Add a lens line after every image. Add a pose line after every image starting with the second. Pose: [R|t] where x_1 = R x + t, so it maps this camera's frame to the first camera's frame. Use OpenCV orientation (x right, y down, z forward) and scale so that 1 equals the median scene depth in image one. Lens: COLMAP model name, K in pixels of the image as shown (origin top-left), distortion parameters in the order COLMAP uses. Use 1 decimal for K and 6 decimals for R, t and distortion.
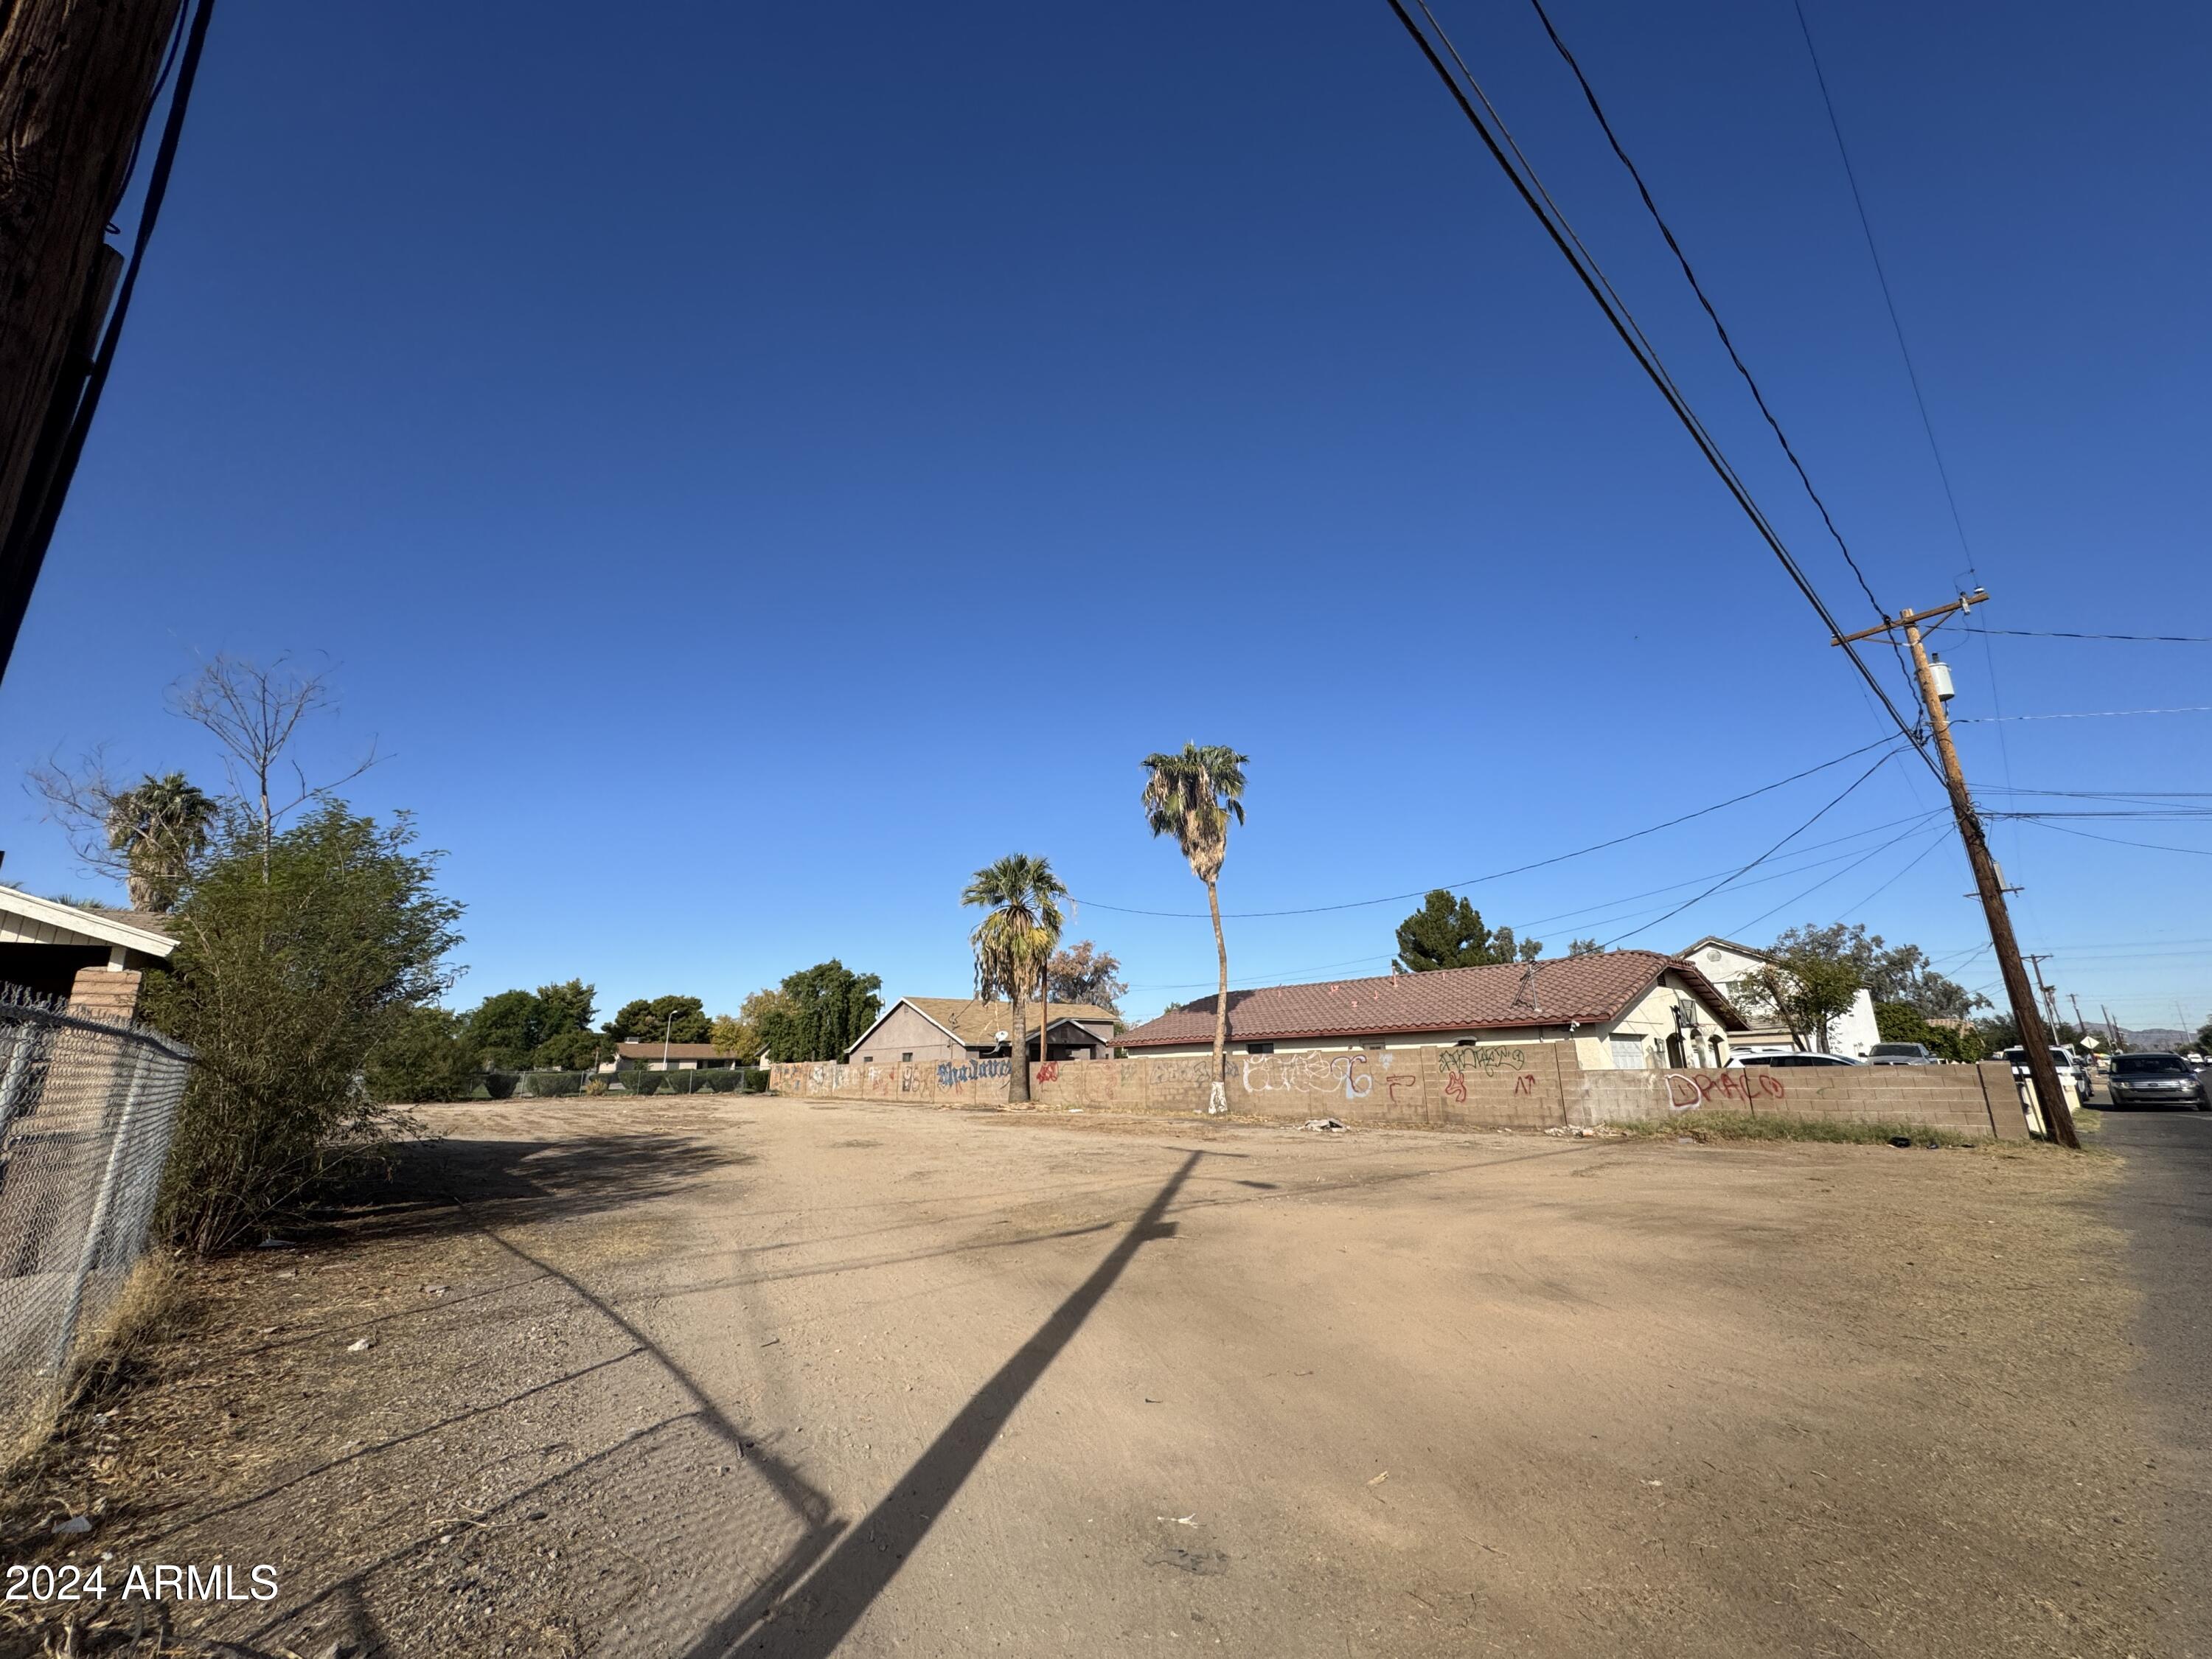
lens RADIAL K [[882.6, 0, 1106.0], [0, 882.6, 829.5], [0, 0, 1]] dist [-0.002903, -0.000591]
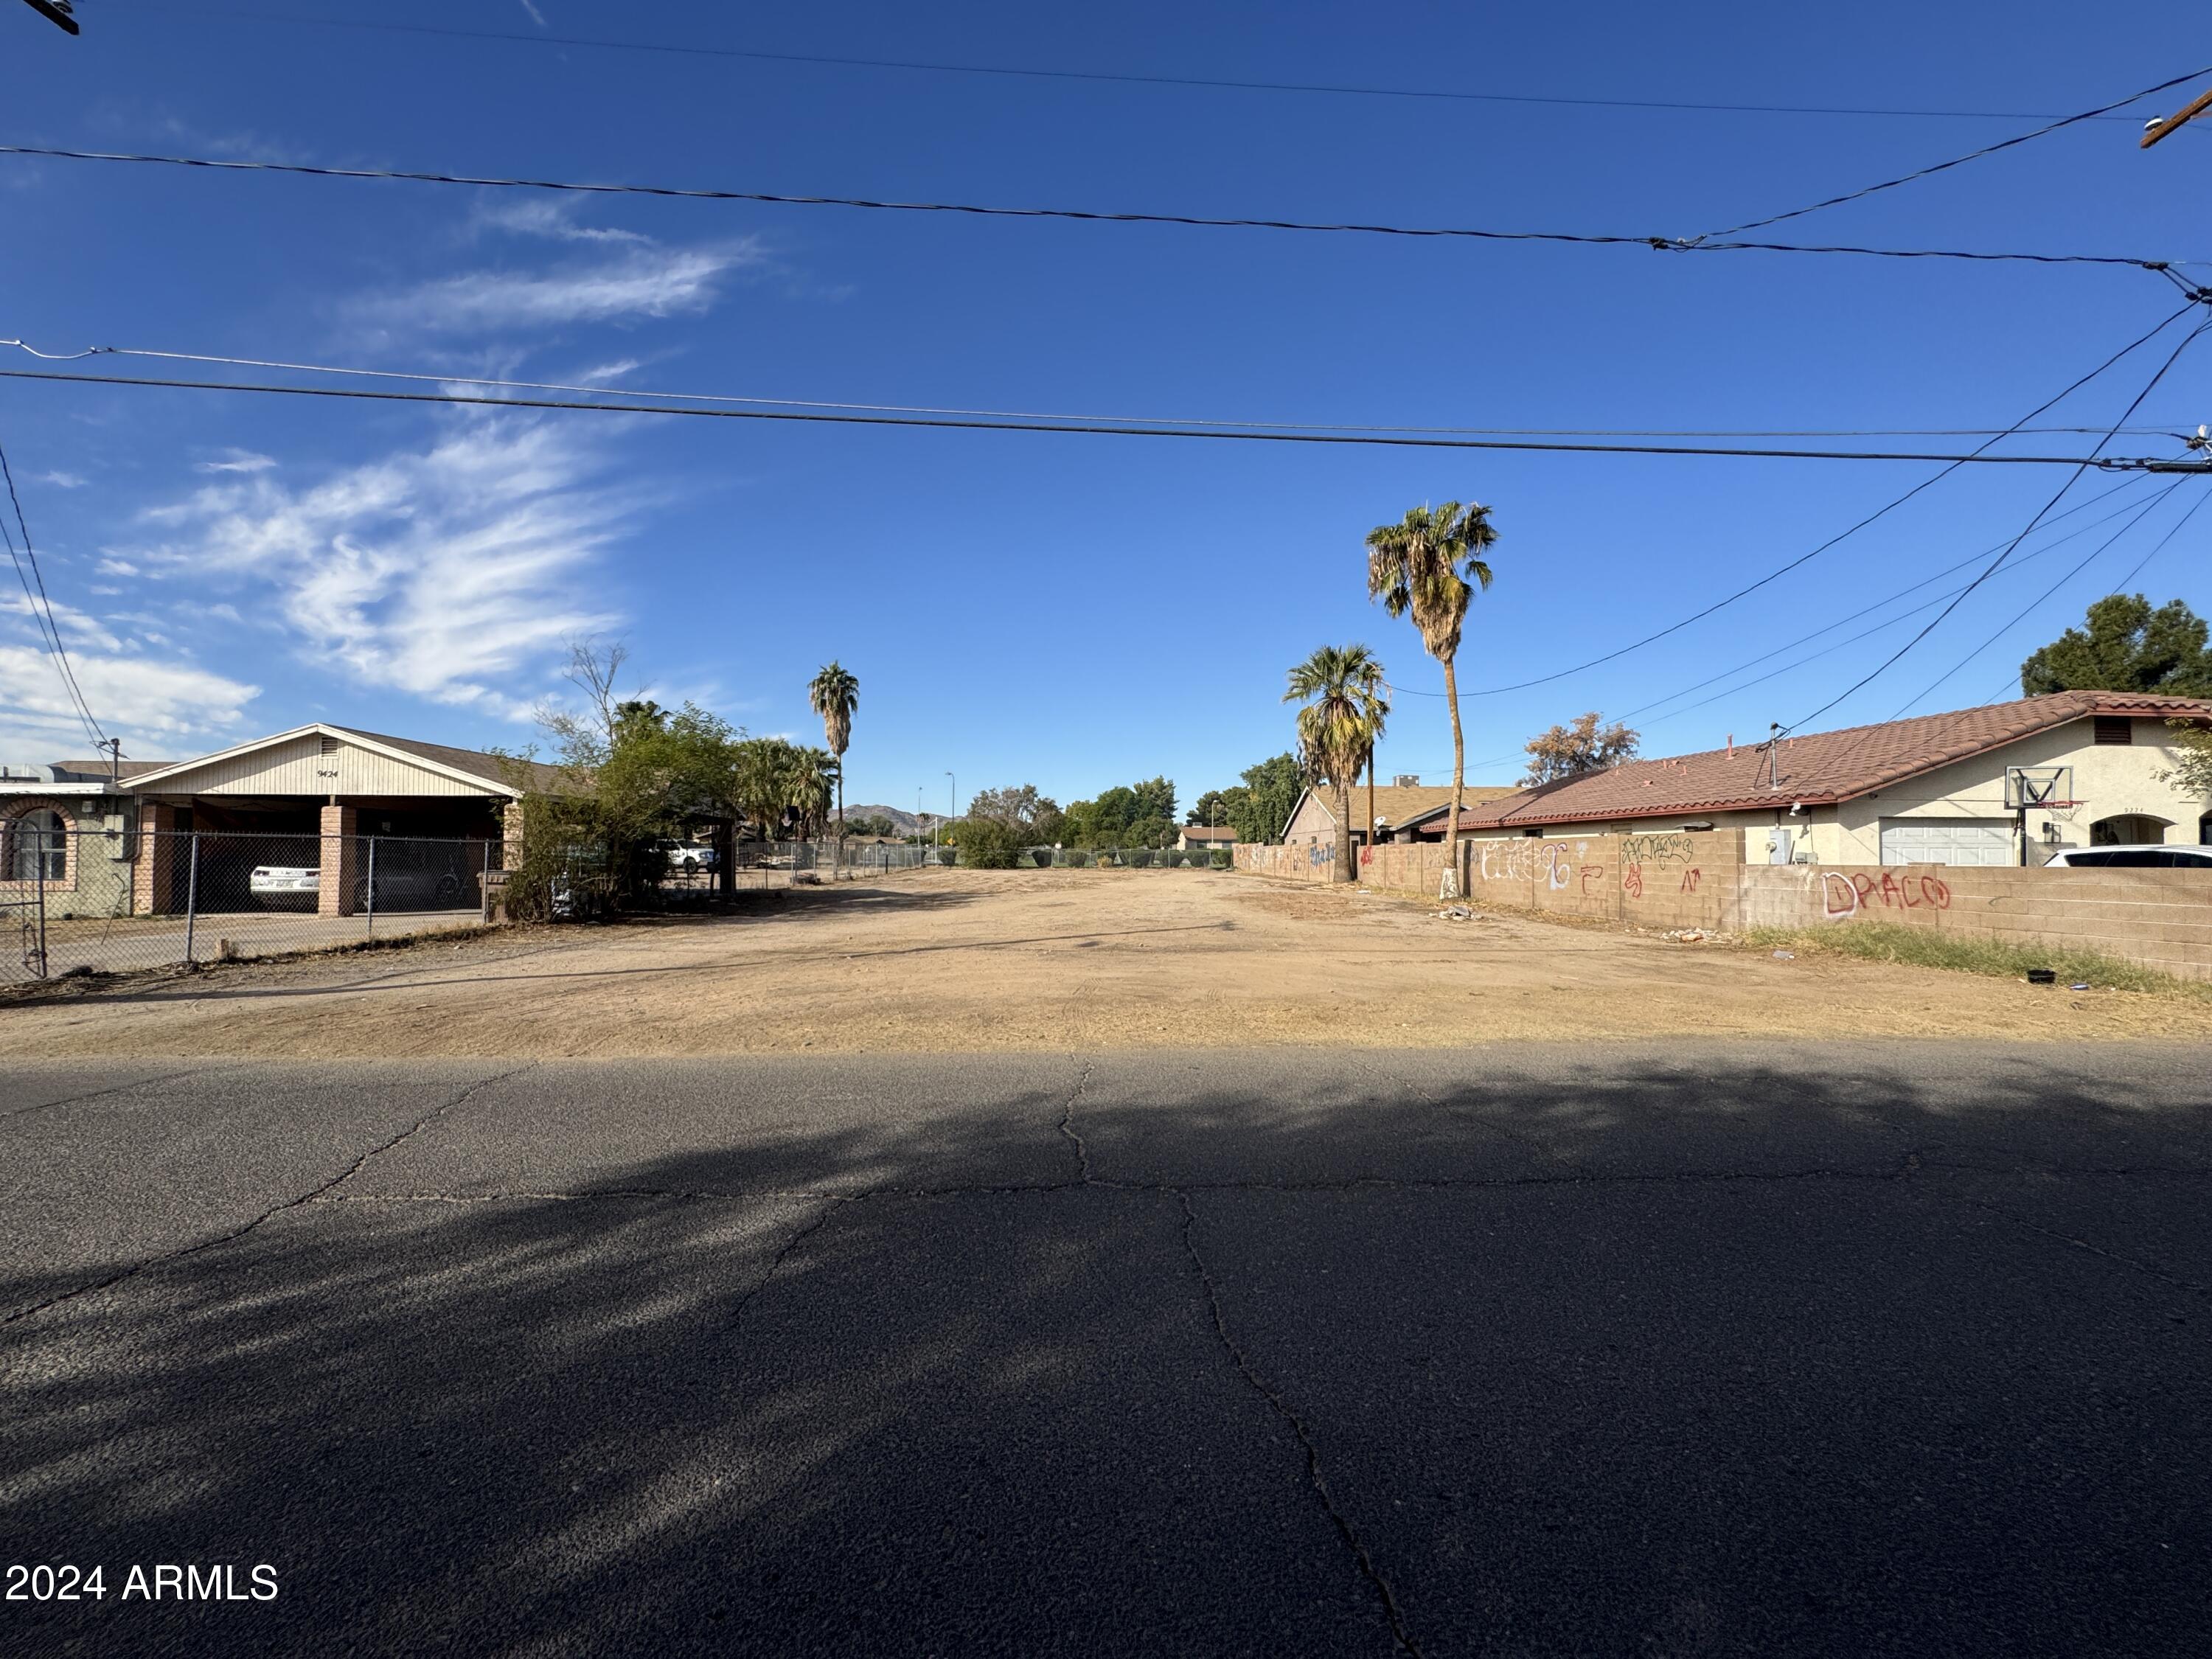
lens RADIAL K [[882.6, 0, 1106.0], [0, 882.6, 829.5], [0, 0, 1]] dist [-0.002903, -0.000591]
pose [[0.780721, -0.000955, -0.624880, 0.334541], [0.150968, 0.970665, 0.187134, 0.004512], [0.606370, -0.240436, 0.757962, 0.034468]]
